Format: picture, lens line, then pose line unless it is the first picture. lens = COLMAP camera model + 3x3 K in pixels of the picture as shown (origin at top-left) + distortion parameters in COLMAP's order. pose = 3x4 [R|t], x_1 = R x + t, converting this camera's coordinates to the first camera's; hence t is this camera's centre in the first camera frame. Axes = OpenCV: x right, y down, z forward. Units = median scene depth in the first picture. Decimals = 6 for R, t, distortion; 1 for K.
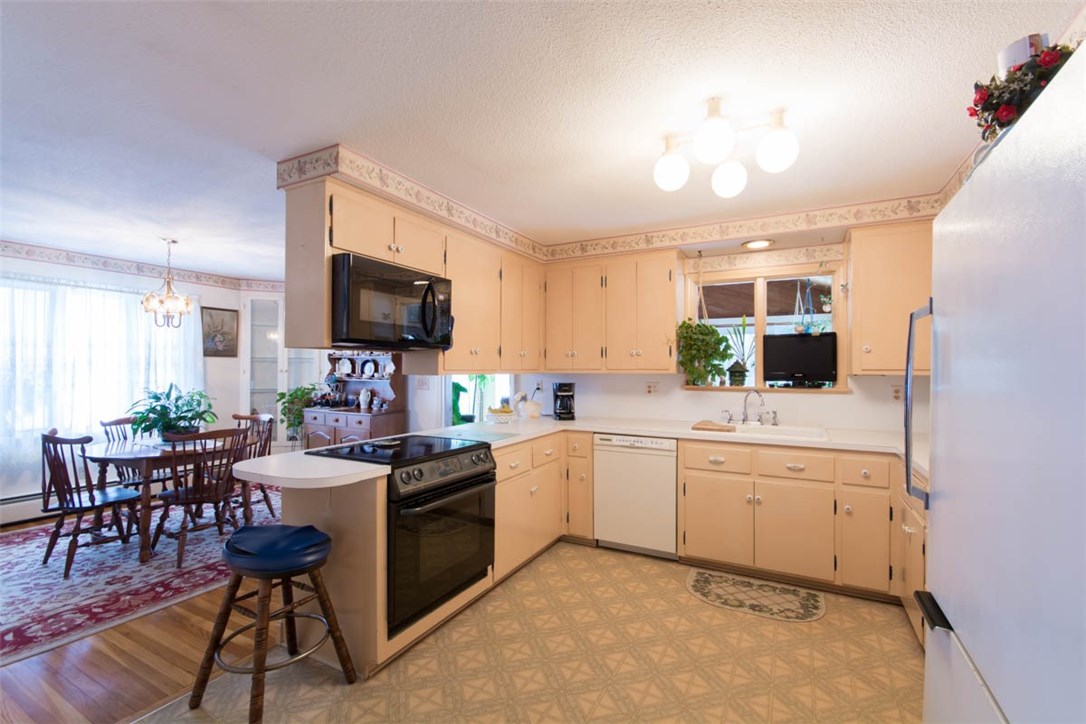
lens RADIAL K [[465.7, 0, 546.1], [0, 465.7, 367.1], [0, 0, 1]] dist [0.002720, -0.012420]
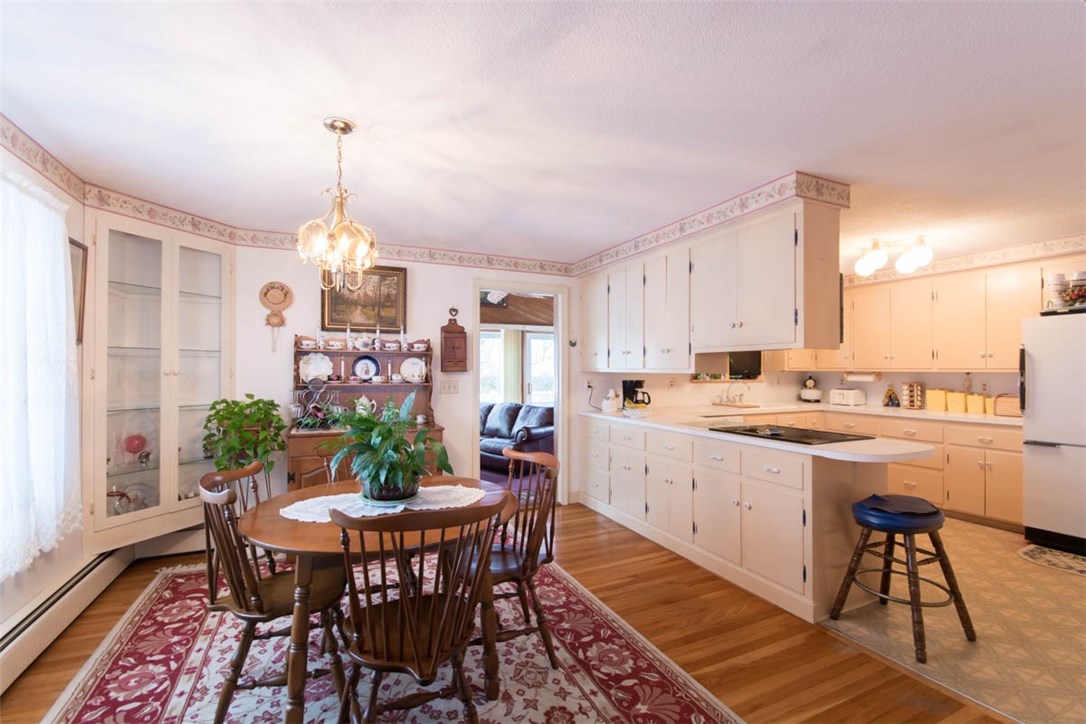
lens RADIAL K [[472.7, 0, 542.3], [0, 472.7, 366.2], [0, 0, 1]] dist [0.003311, -0.008384]
pose [[0.620202, 0.000953, 0.784441, -1.016072], [-0.000079, 0.999999, -0.001153, 0.000995], [-0.784442, 0.000654, 0.620202, 0.450641]]
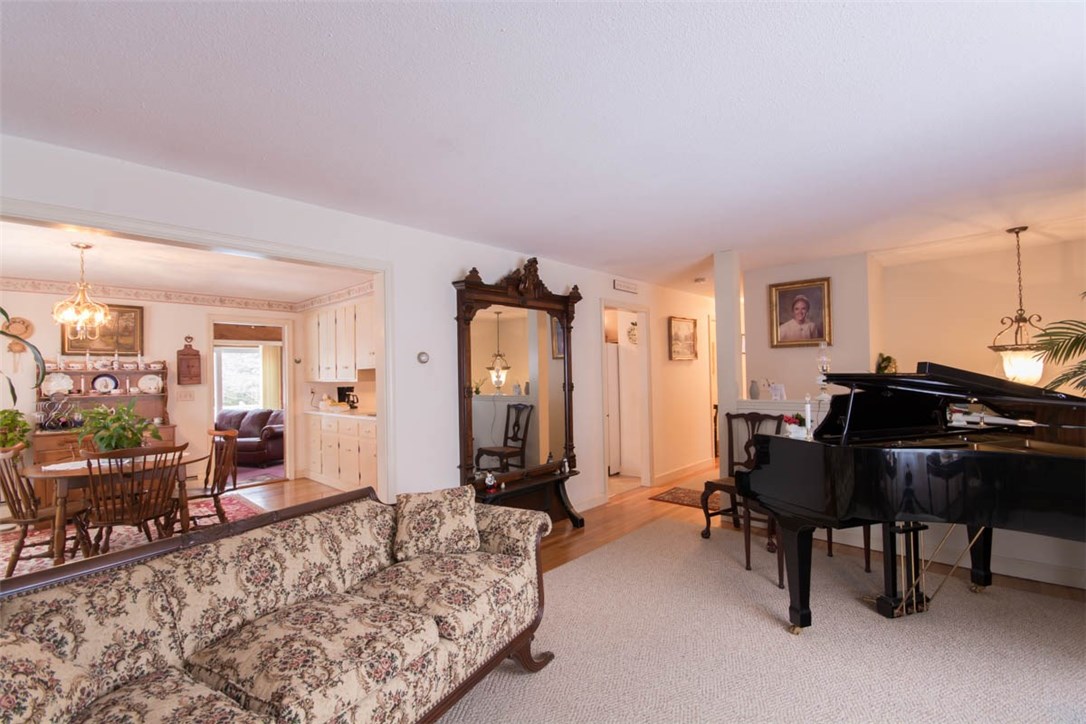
lens RADIAL K [[472.7, 0, 542.3], [0, 472.7, 366.2], [0, 0, 1]] dist [0.003311, -0.008384]
pose [[0.282973, 0.005533, 0.959112, -1.345235], [0.019165, 0.999751, -0.011421, -0.005545], [-0.958936, 0.021613, 0.282797, -0.121312]]
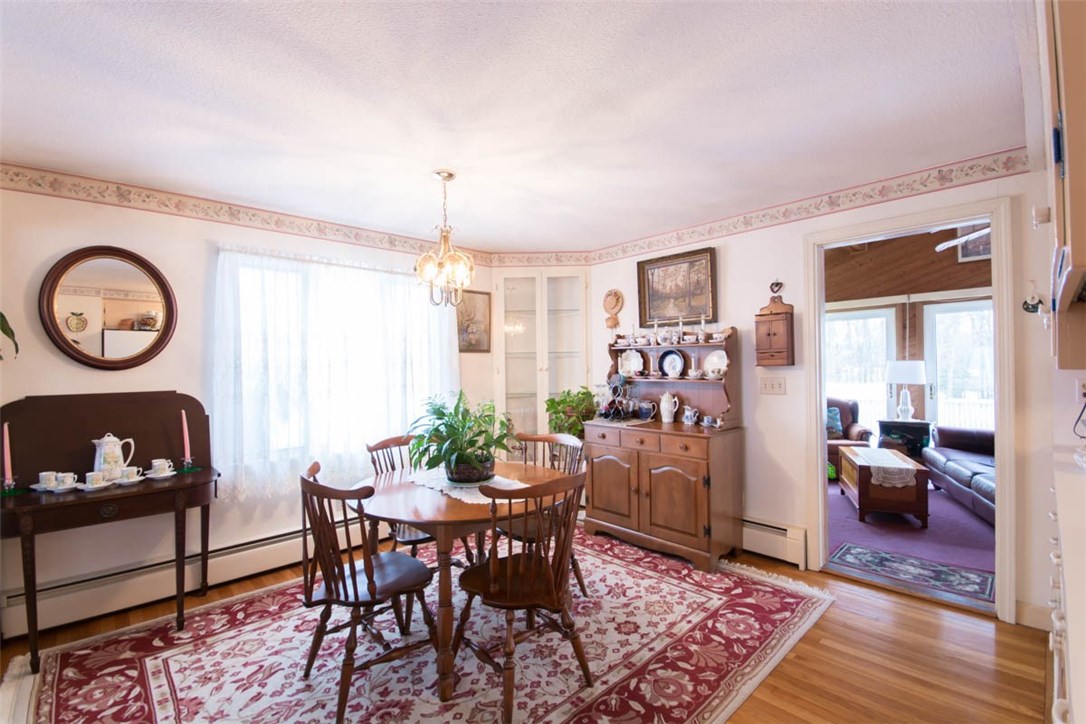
lens RADIAL K [[472.7, 0, 542.3], [0, 472.7, 366.2], [0, 0, 1]] dist [0.003311, -0.008384]
pose [[0.941037, -0.019386, -0.337747, -0.425458], [0.021409, 0.999768, 0.002264, 0.001946], [0.337625, -0.009361, 0.941234, 0.377270]]
